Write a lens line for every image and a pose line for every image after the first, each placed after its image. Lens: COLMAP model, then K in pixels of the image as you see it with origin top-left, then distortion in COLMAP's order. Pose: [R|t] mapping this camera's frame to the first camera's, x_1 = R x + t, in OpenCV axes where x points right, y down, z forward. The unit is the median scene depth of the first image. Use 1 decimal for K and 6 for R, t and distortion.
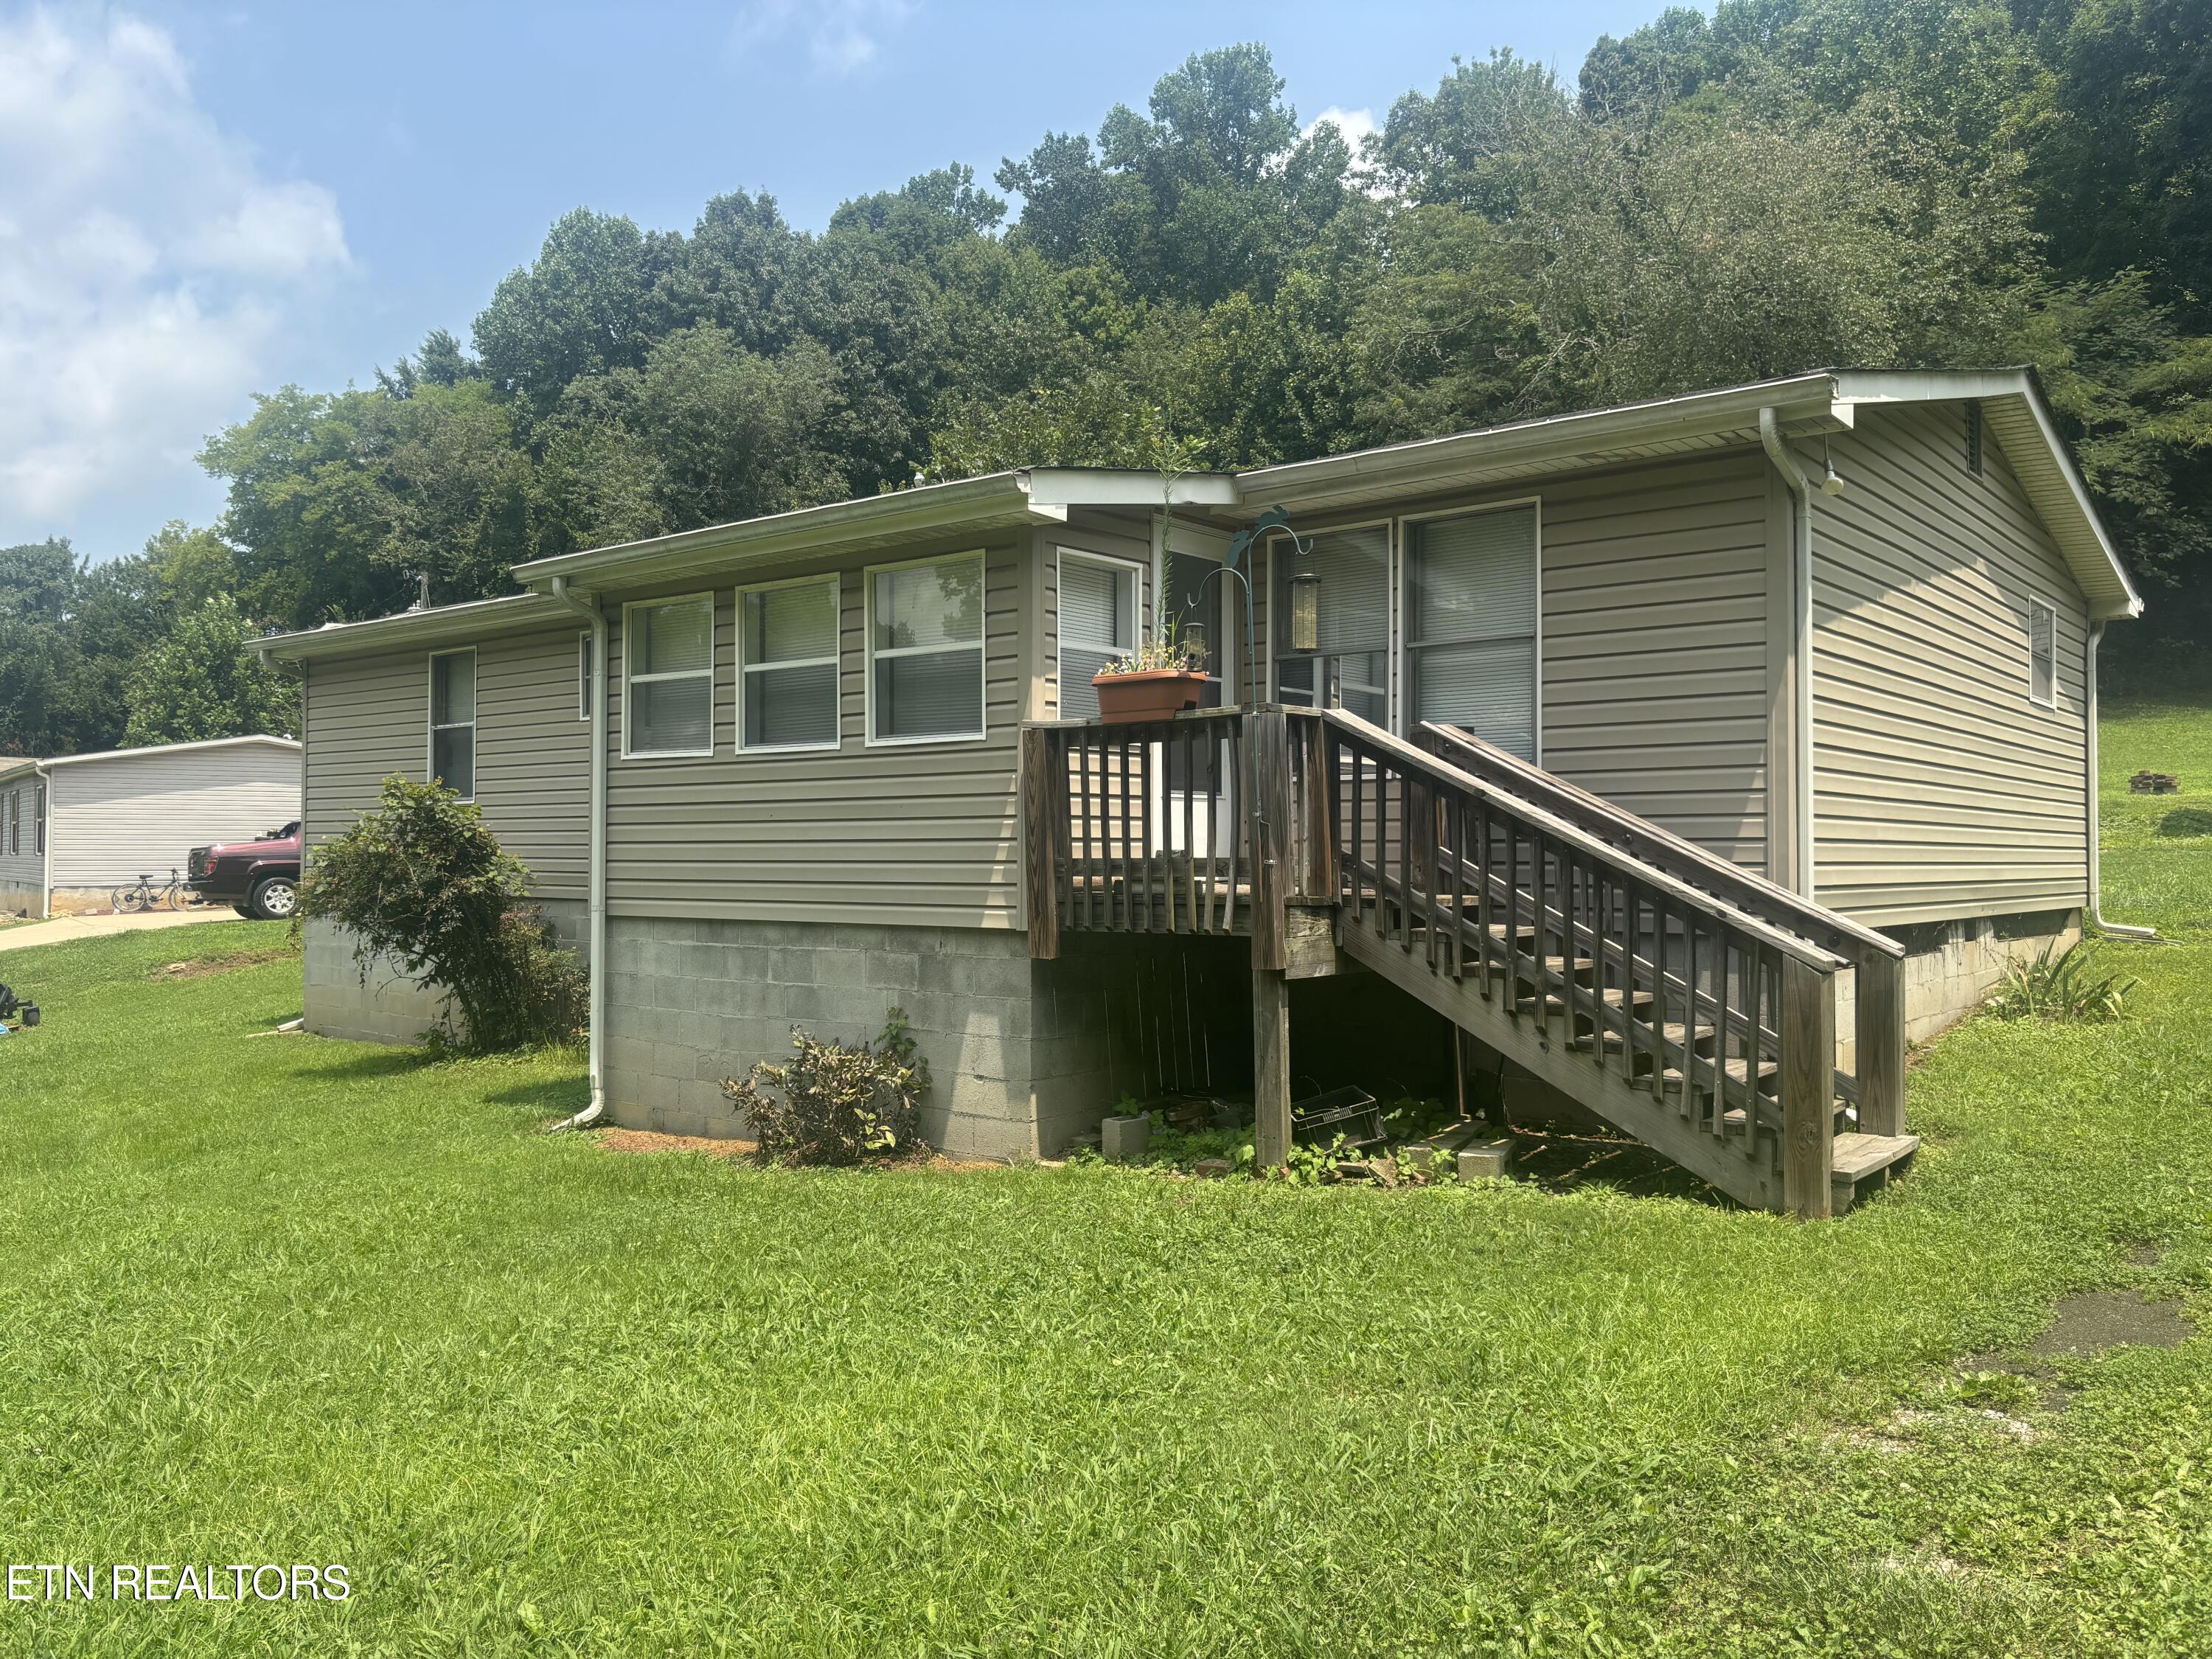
lens RADIAL K [[1663.6, 0, 1099.0], [0, 1663.6, 841.7], [0, 0, 1]] dist [0.044169, -0.048296]
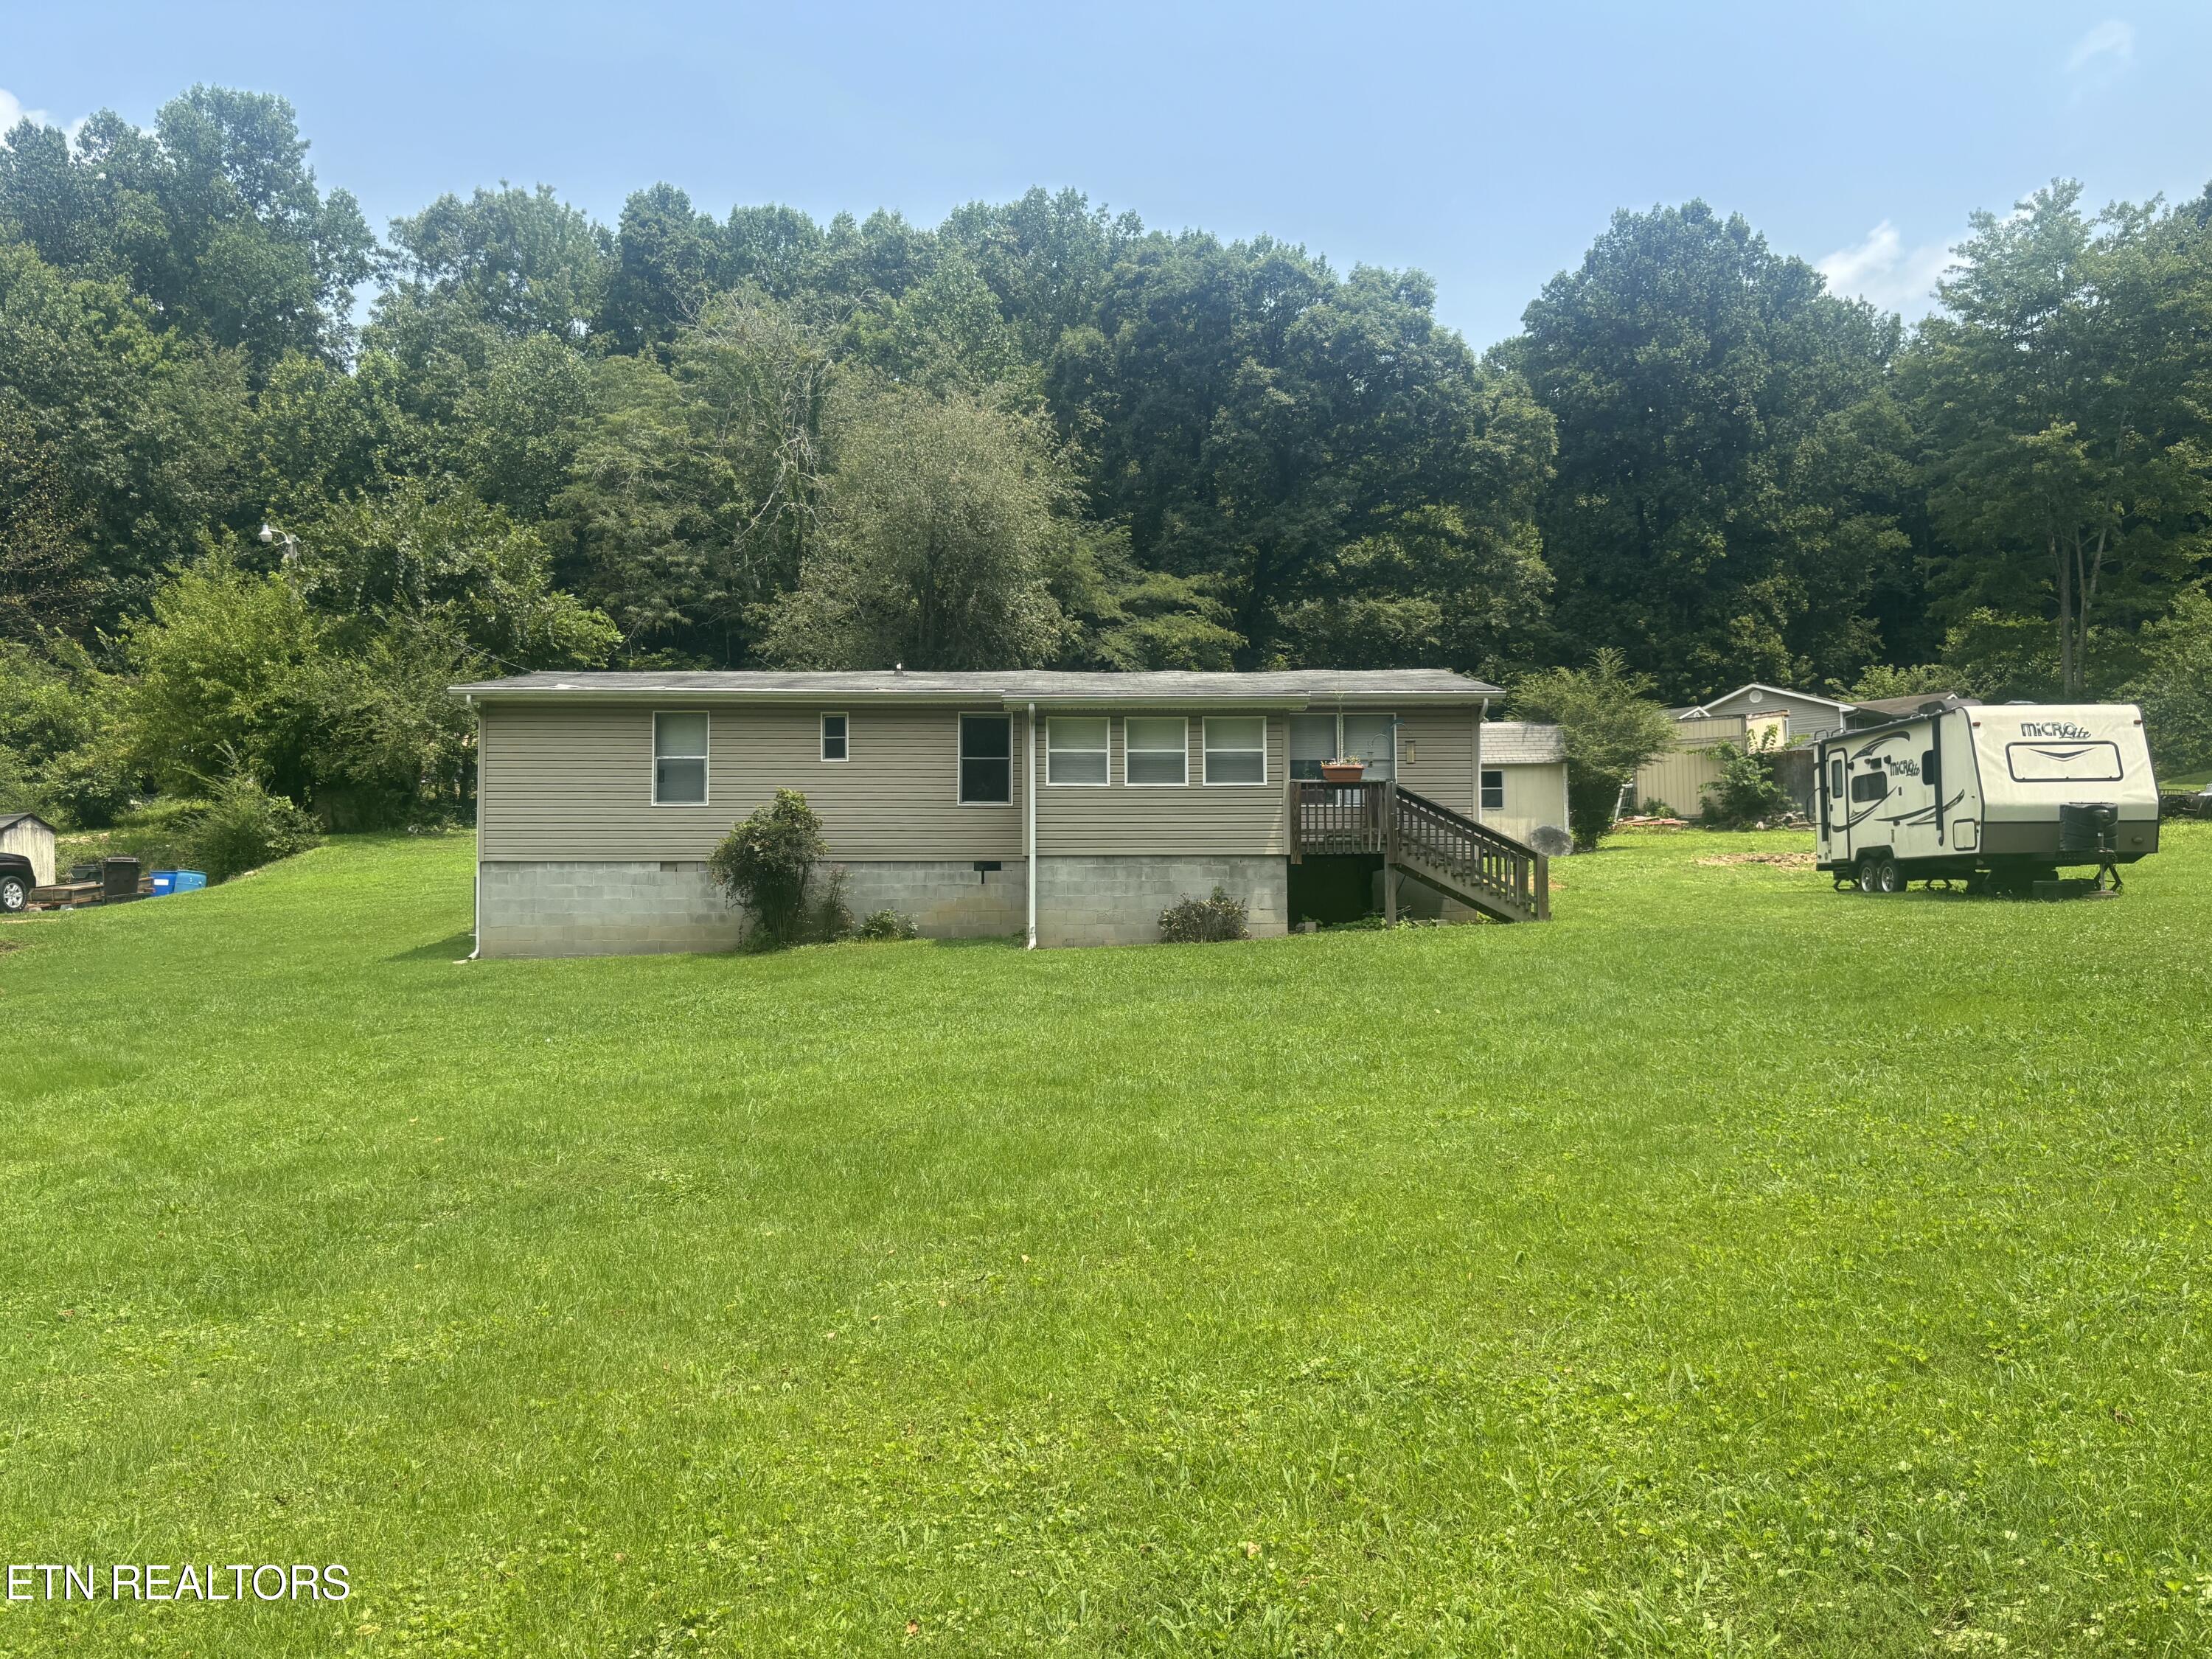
lens RADIAL K [[1690.0, 0, 1106.0], [0, 1690.0, 829.5], [0, 0, 1]] dist [0.037556, -0.050957]
pose [[0.768537, 0.039930, 0.638558, -1.839424], [-0.005220, 0.998409, -0.056149, 0.150749], [-0.639784, 0.039819, 0.767523, -0.876163]]
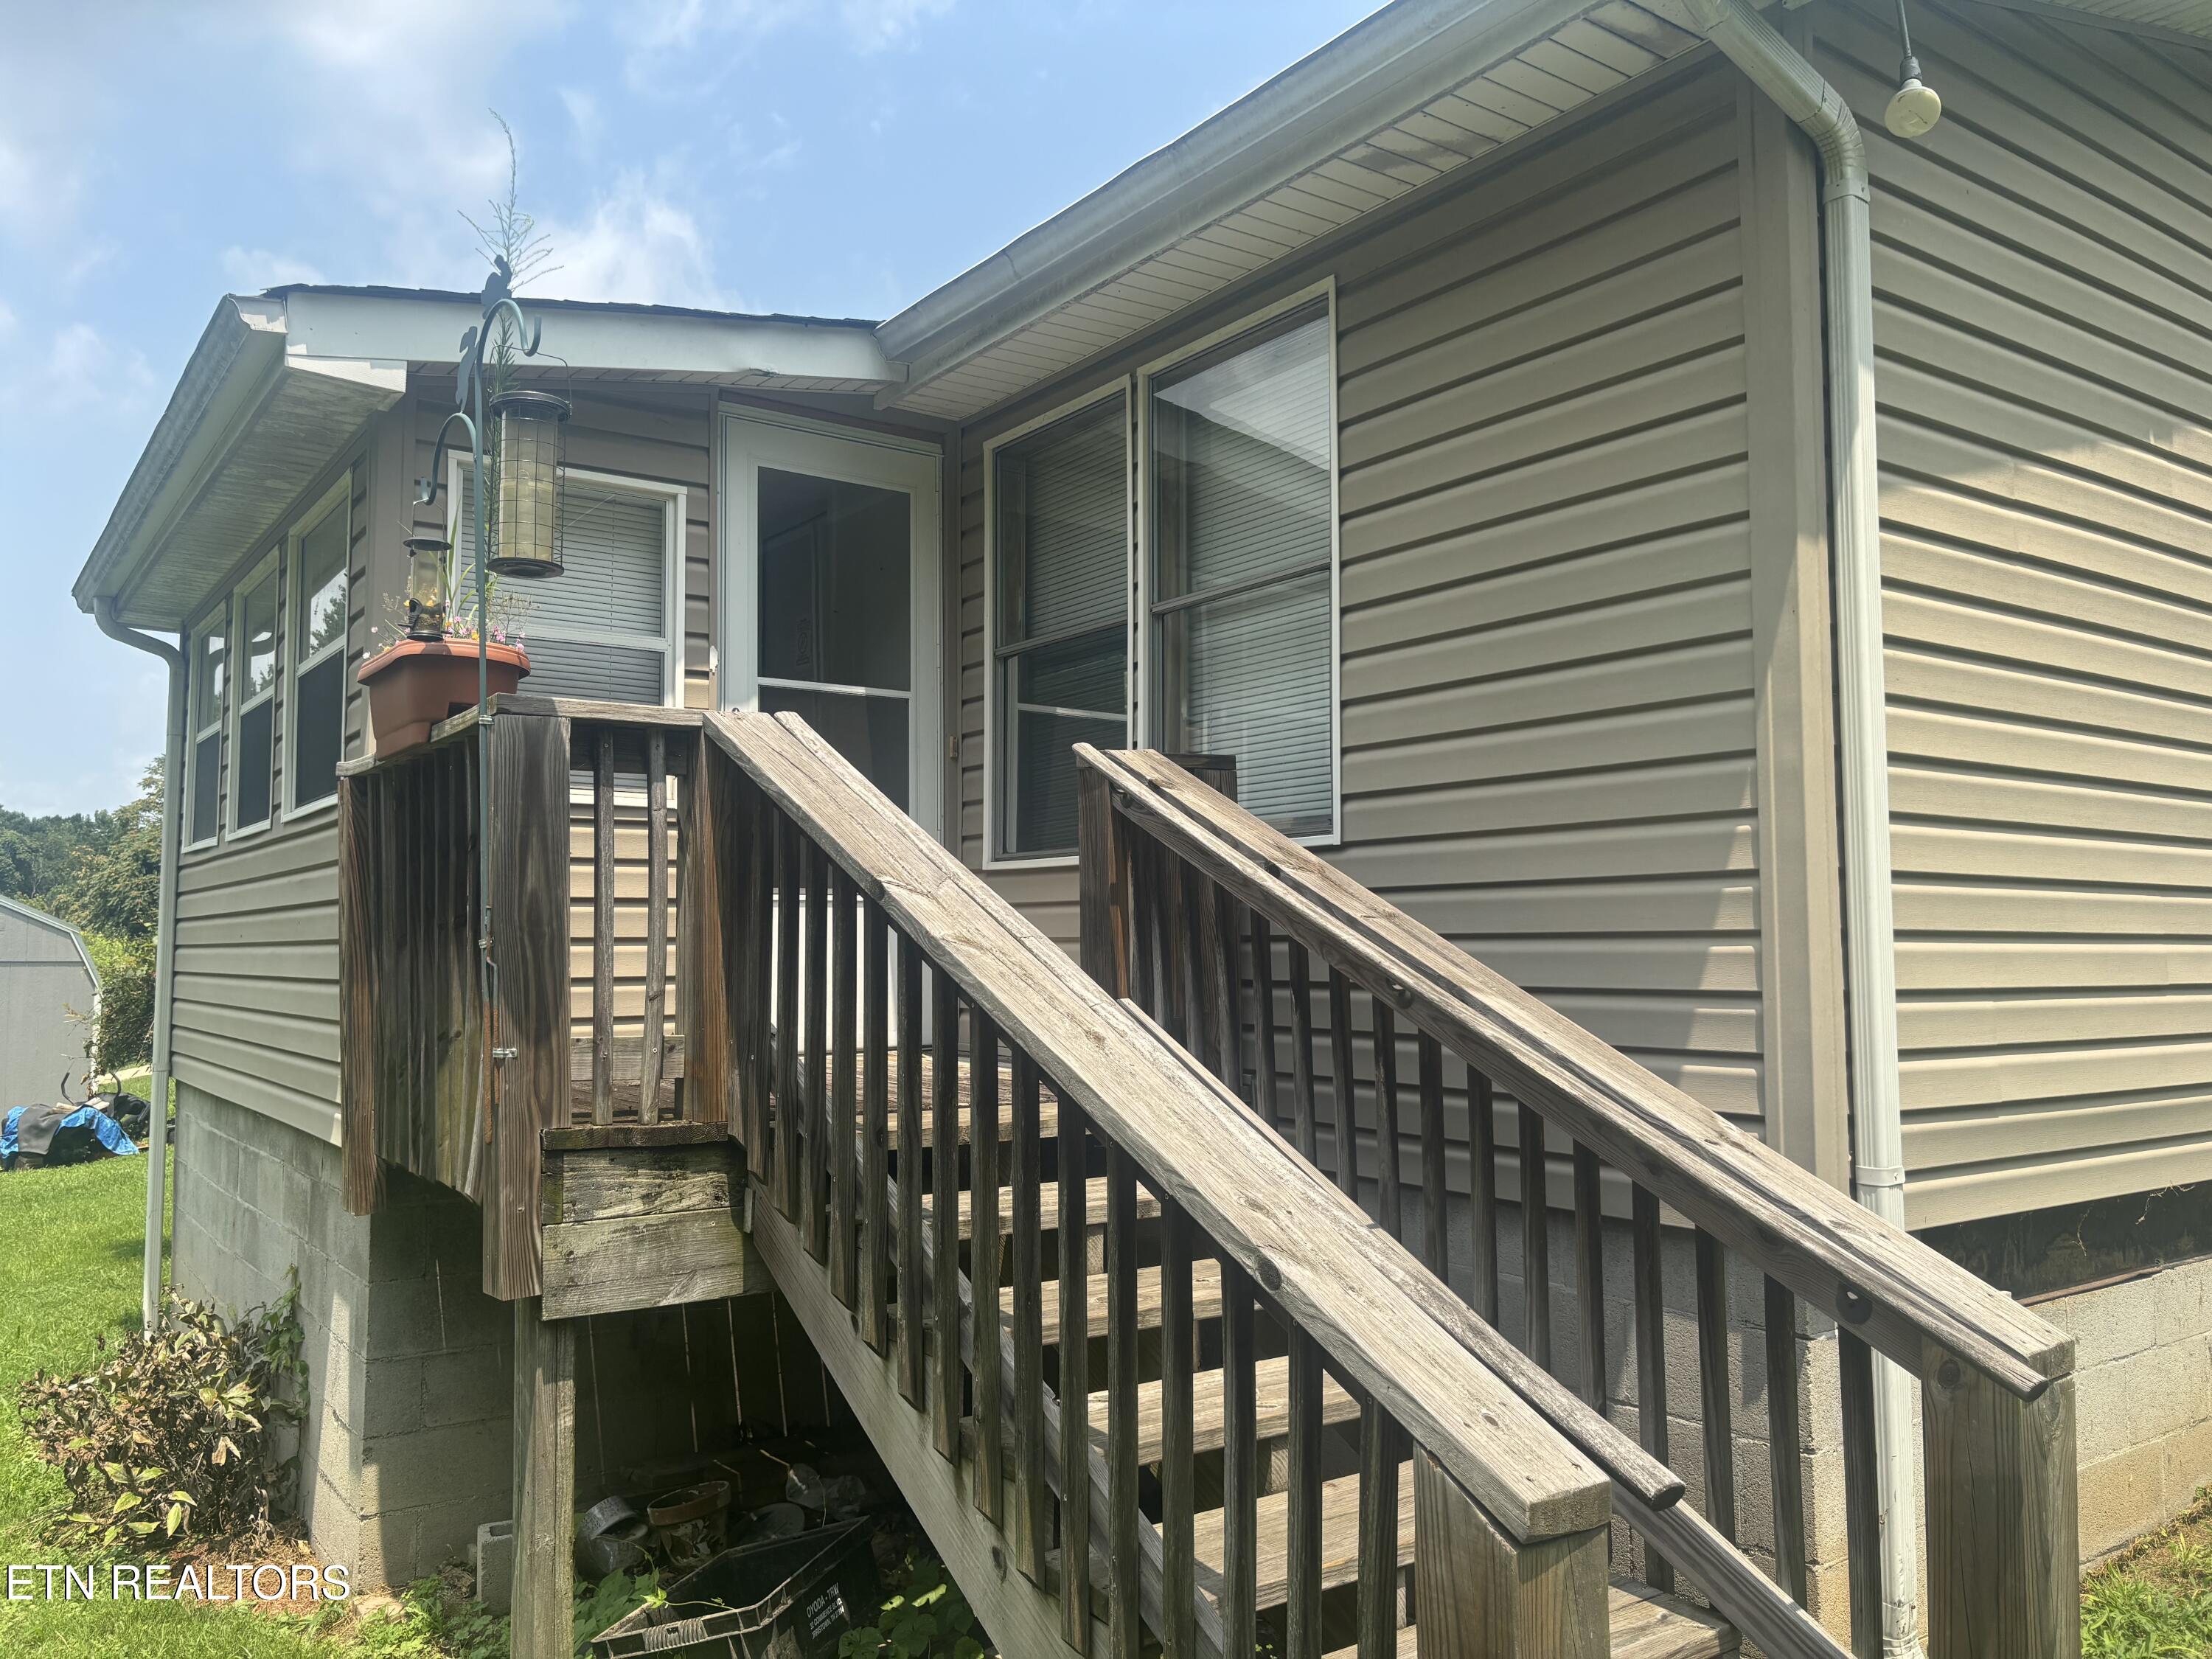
lens RADIAL K [[1713.3, 0, 1078.2], [0, 1713.3, 830.5], [0, 0, 1]] dist [0.075597, -0.068770]
pose [[0.965903, -0.021847, -0.257981, 0.302280], [0.004795, 0.997772, -0.066541, -0.012351], [0.258860, 0.063035, 0.963856, 0.480553]]
